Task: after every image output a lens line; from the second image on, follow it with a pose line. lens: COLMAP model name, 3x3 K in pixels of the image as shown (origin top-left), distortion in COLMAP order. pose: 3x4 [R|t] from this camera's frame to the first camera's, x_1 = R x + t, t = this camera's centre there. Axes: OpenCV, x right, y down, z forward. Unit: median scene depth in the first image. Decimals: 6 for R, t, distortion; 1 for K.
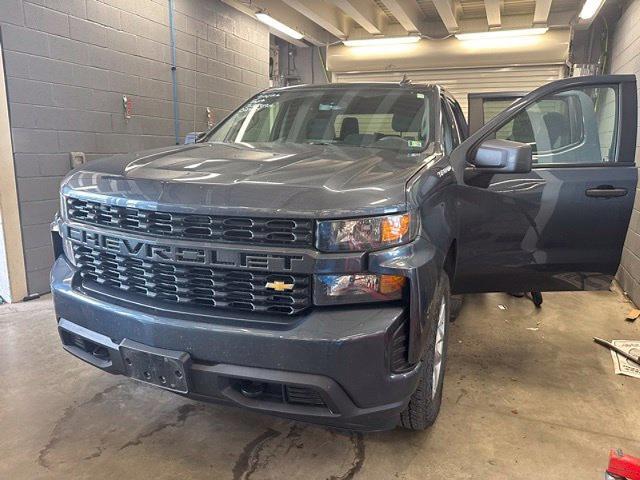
lens RADIAL K [[455.1, 0, 328.8], [0, 455.1, 246.2], [0, 0, 1]] dist [0.010170, -0.000988]
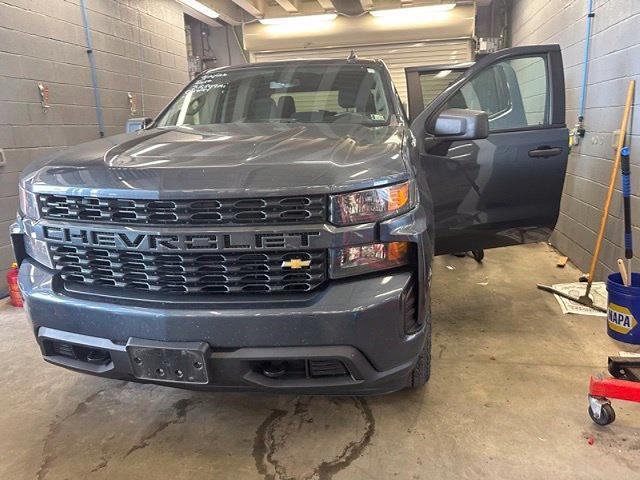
lens RADIAL K [[451.7, 0, 323.7], [0, 451.7, 238.7], [0, 0, 1]] dist [0.039973, -0.041470]
pose [[0.980022, -0.098588, 0.172737, -0.162092], [0.094173, 0.994989, 0.033588, 0.003648], [-0.175183, -0.016650, 0.984395, 0.004155]]
